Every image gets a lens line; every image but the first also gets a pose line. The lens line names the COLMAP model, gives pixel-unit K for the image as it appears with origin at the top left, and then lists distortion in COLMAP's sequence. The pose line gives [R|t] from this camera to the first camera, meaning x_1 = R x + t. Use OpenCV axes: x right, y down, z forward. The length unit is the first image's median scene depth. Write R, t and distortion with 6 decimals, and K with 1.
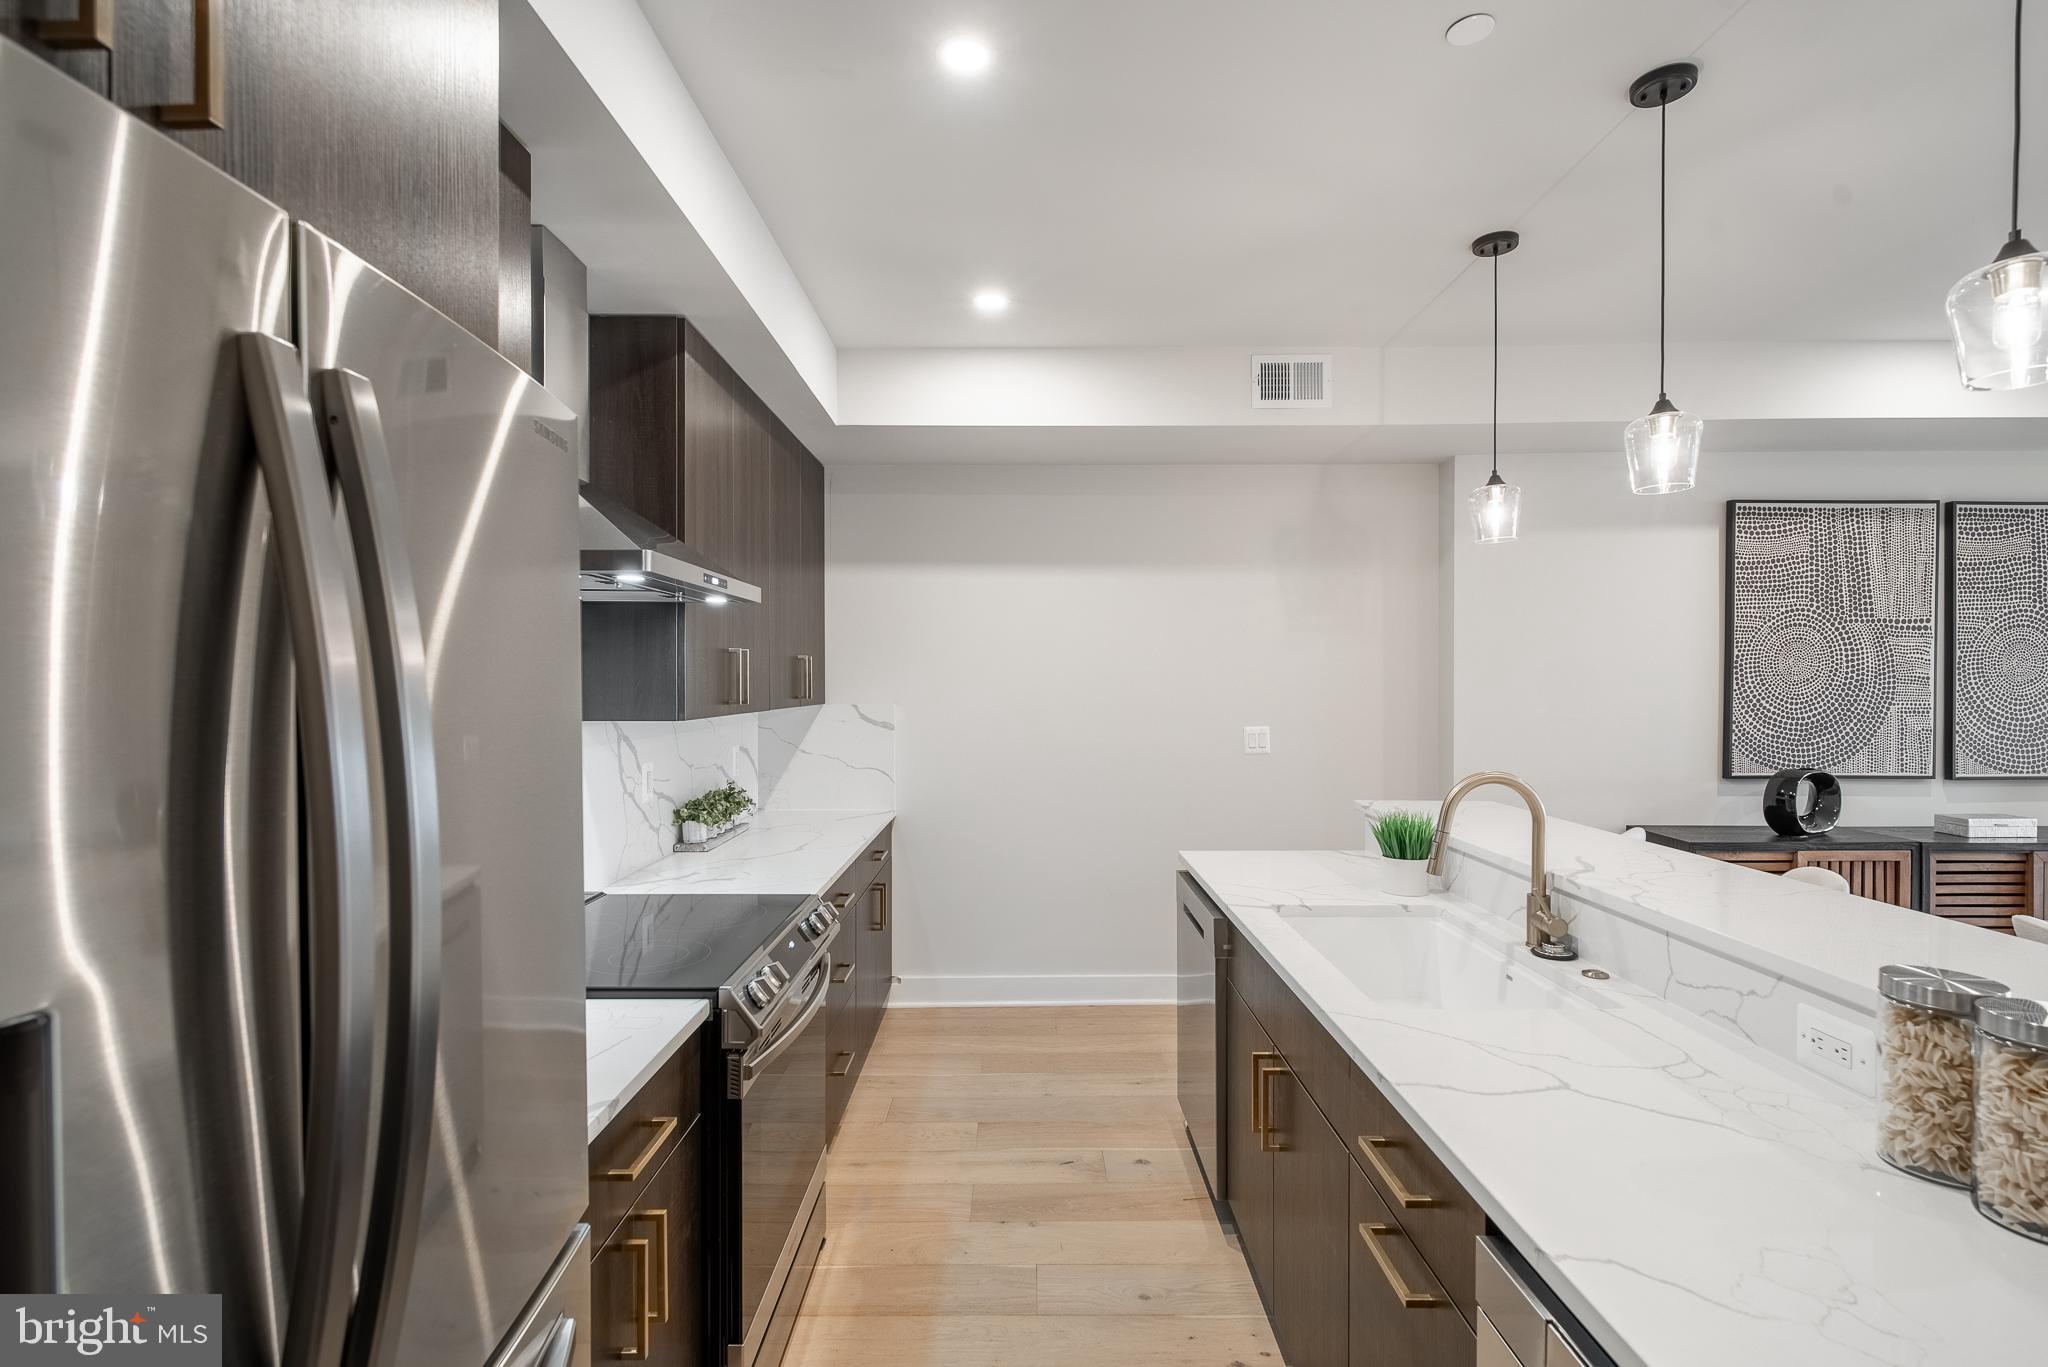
lens RADIAL K [[929.1, 0, 1006.9], [0, 929.1, 675.7], [0, 0, 1]] dist [-0.009200, 0.001569]
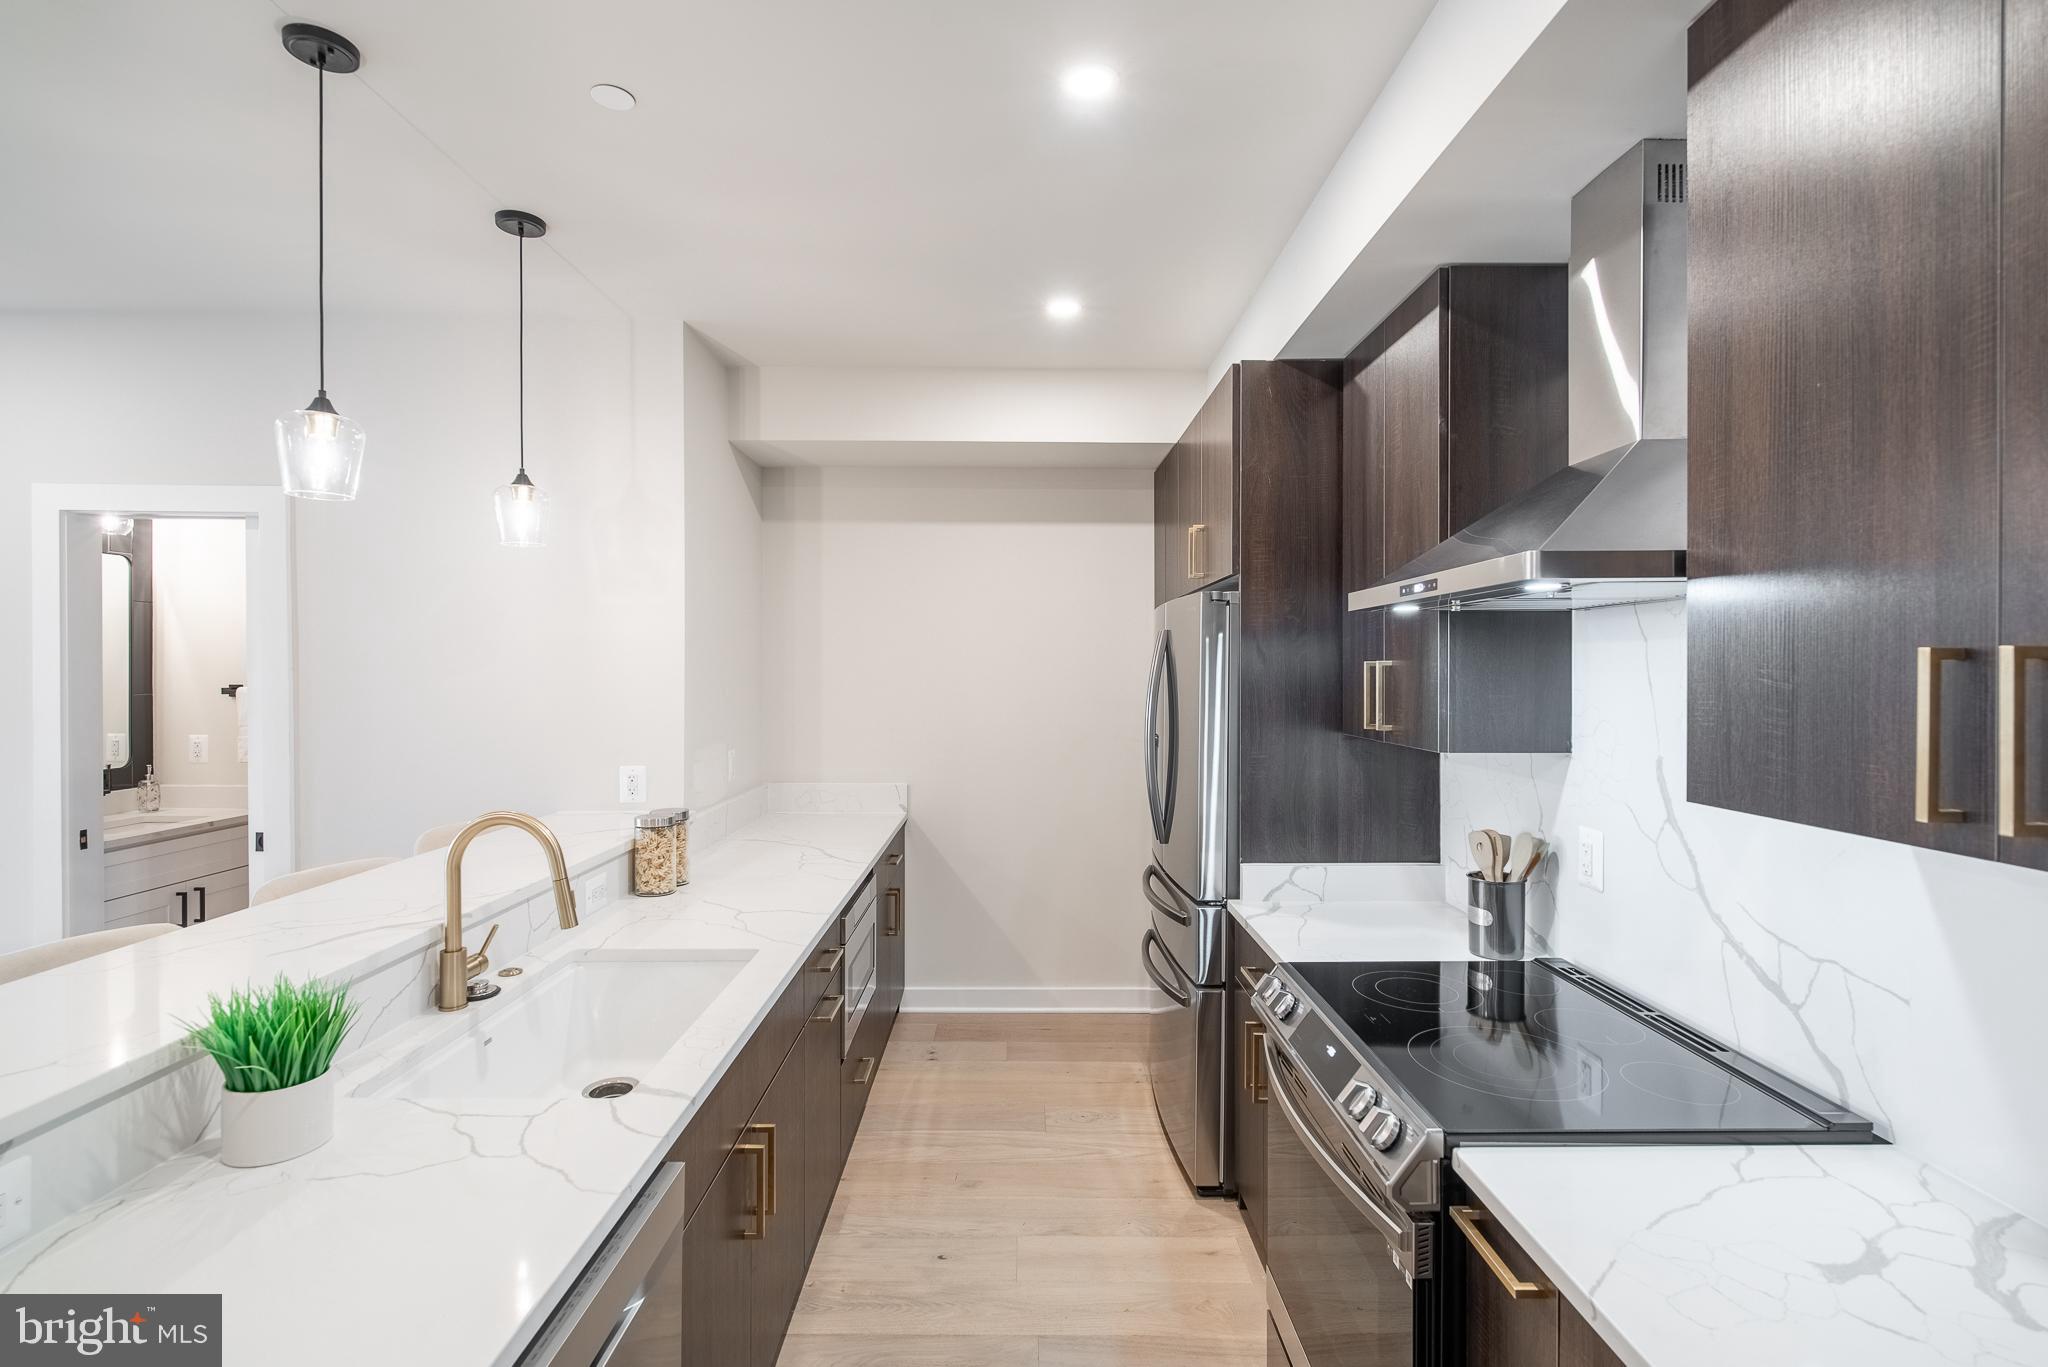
lens RADIAL K [[929.1, 0, 1009.2], [0, 929.1, 681.7], [0, 0, 1]] dist [-0.009200, 0.001569]
pose [[-0.999853, 0.000821, -0.017105, 0.029261], [0.000660, 0.999956, 0.009386, -0.016136], [0.017112, 0.009373, -0.999810, 1.021646]]
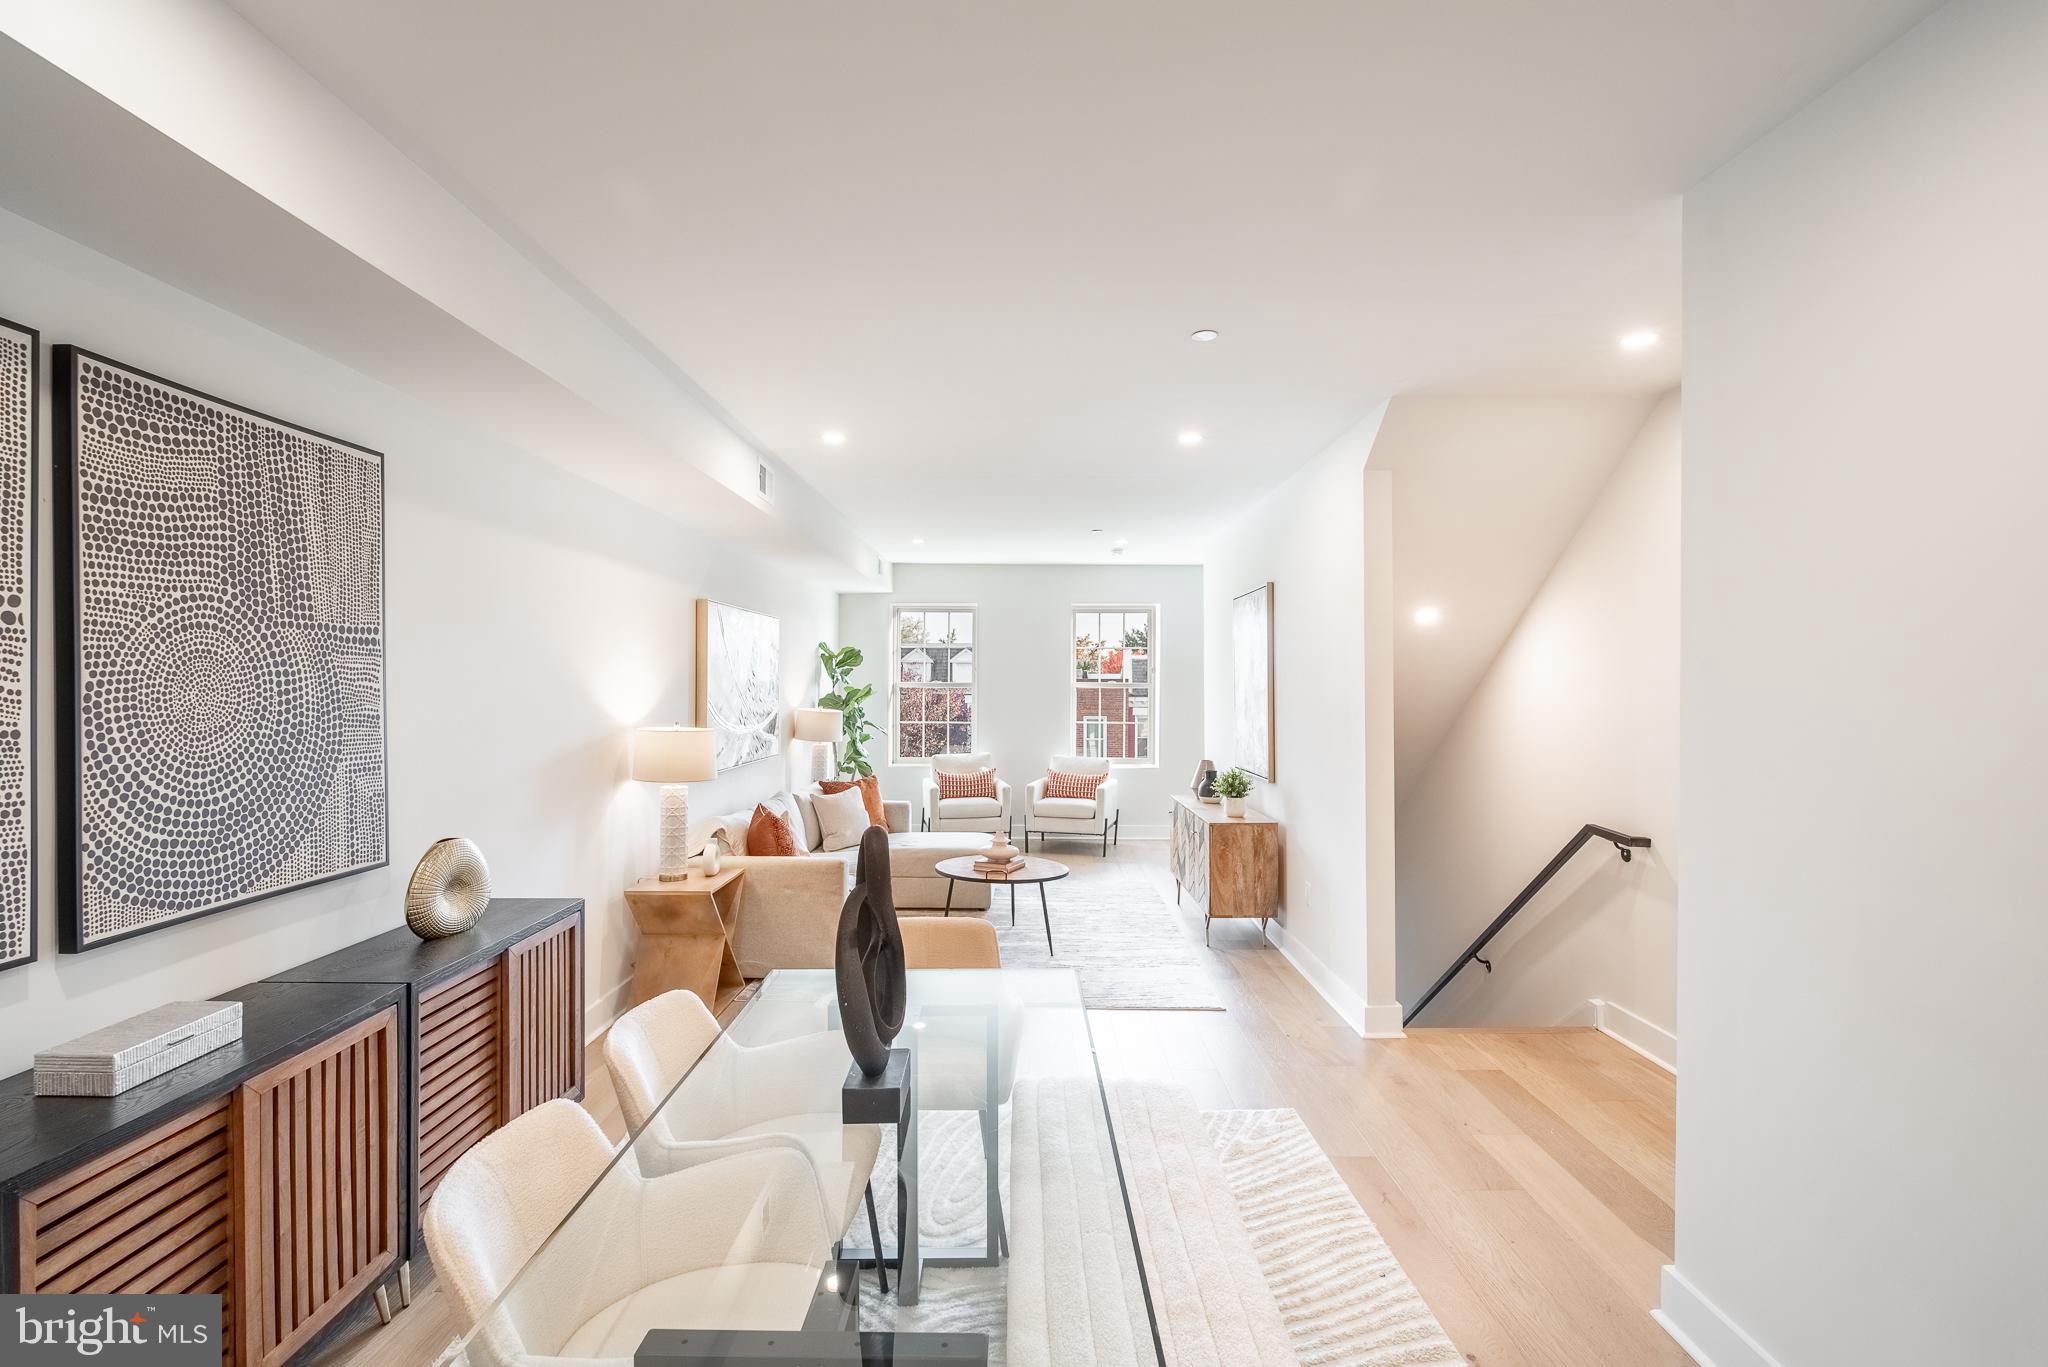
lens RADIAL K [[929.1, 0, 1008.9], [0, 929.1, 692.0], [0, 0, 1]] dist [-0.009200, 0.001569]
pose [[0.020416, -0.009568, 0.999746, 0.437880], [-0.001990, 0.999952, 0.009611, -0.029494], [-0.999790, -0.002186, 0.020396, 0.685460]]
